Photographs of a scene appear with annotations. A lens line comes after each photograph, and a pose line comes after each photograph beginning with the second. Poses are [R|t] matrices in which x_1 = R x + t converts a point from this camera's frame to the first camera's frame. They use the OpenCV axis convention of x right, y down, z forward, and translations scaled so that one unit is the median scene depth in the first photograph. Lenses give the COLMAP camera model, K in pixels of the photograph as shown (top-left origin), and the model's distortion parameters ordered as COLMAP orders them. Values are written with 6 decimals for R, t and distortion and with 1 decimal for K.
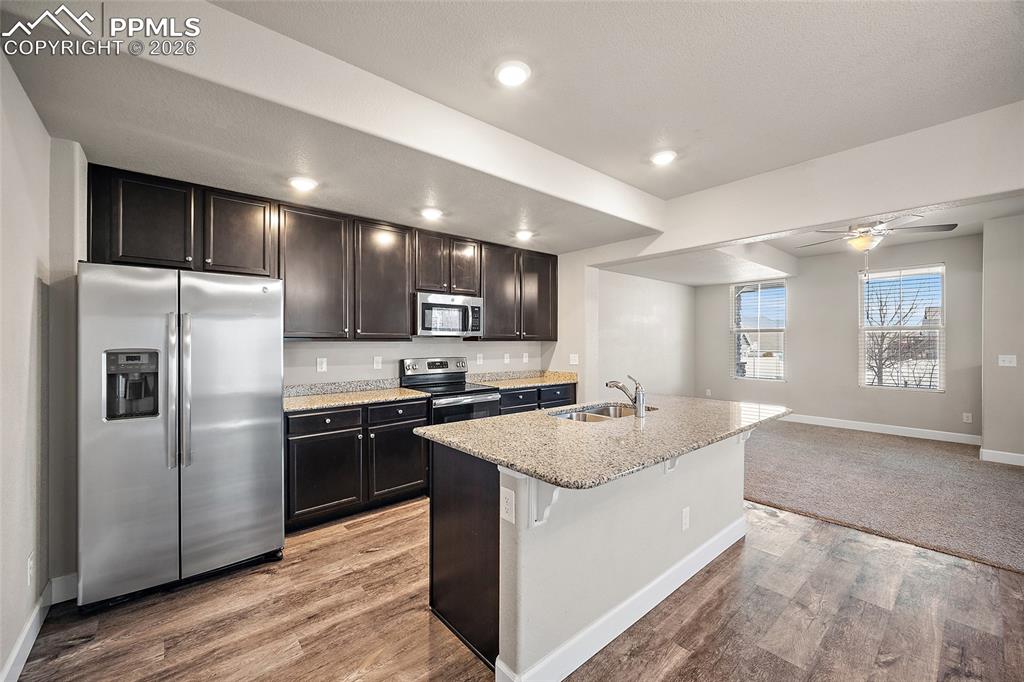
lens RADIAL K [[401.9, 0, 510.8], [0, 401.9, 340.4], [0, 0, 1]] dist [0.000609, -0.000713]
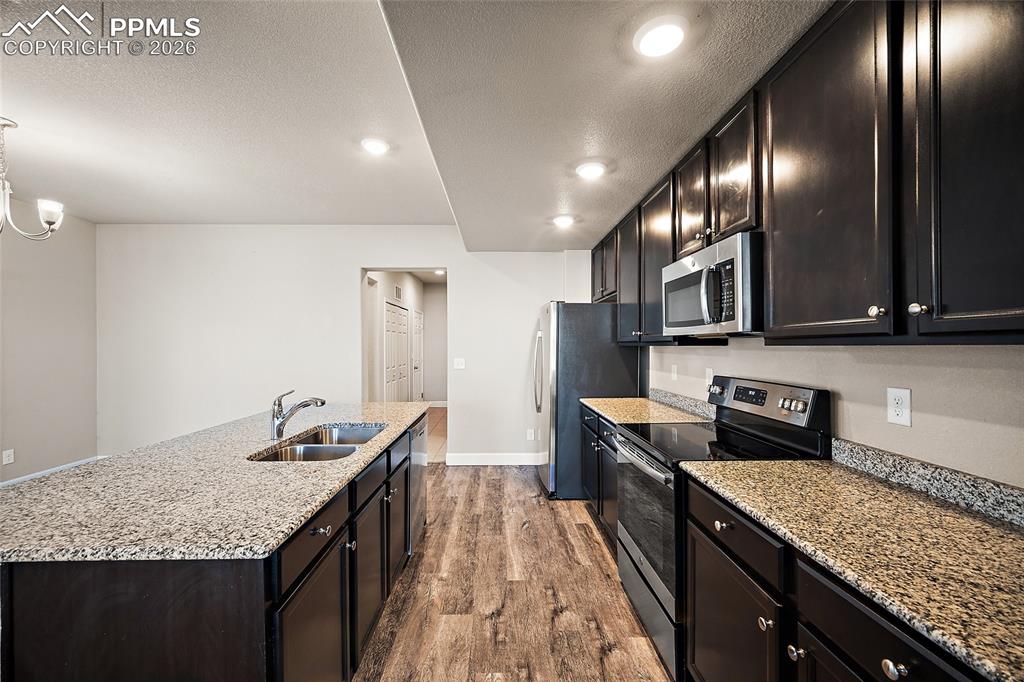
lens RADIAL K [[401.9, 0, 505.2], [0, 401.9, 343.5], [0, 0, 1]] dist [0.000609, -0.000713]
pose [[-0.639054, -0.000052, -0.769161, 0.564614], [0.002511, 0.999995, -0.002155, 0.000482], [0.769157, -0.003308, -0.639051, 1.642157]]
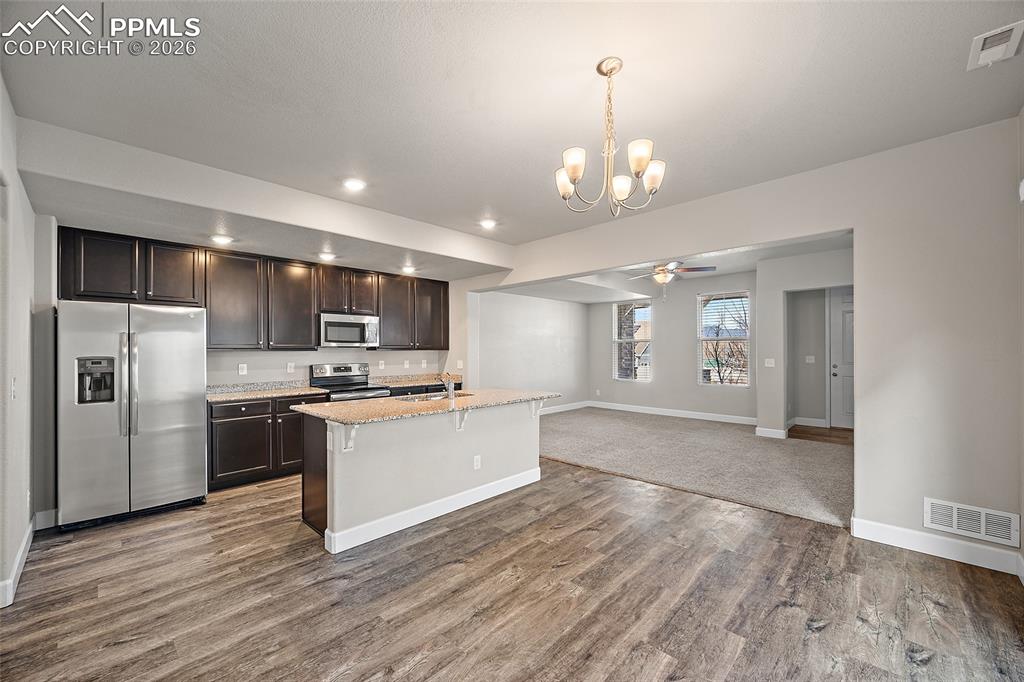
lens RADIAL K [[401.9, 0, 510.7], [0, 401.9, 347.7], [0, 0, 1]] dist [0.000609, -0.000713]
pose [[0.995702, -0.003834, 0.092530, 0.353201], [0.004195, 0.999984, -0.003715, -0.000509], [-0.092515, 0.004087, 0.995703, -0.487264]]
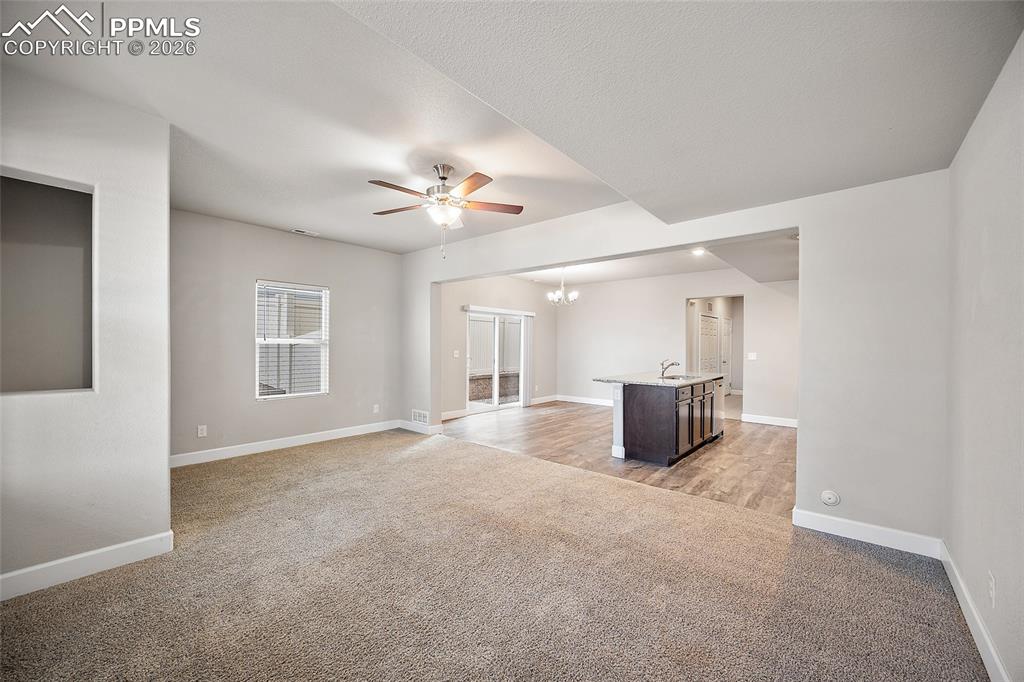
lens RADIAL K [[401.9, 0, 508.6], [0, 401.9, 345.7], [0, 0, 1]] dist [0.000609, -0.000713]
pose [[-0.988832, -0.003377, -0.148997, 1.332016], [-0.003947, 0.999986, 0.003528, 0.007309], [0.148983, 0.004077, -0.988831, 2.747596]]
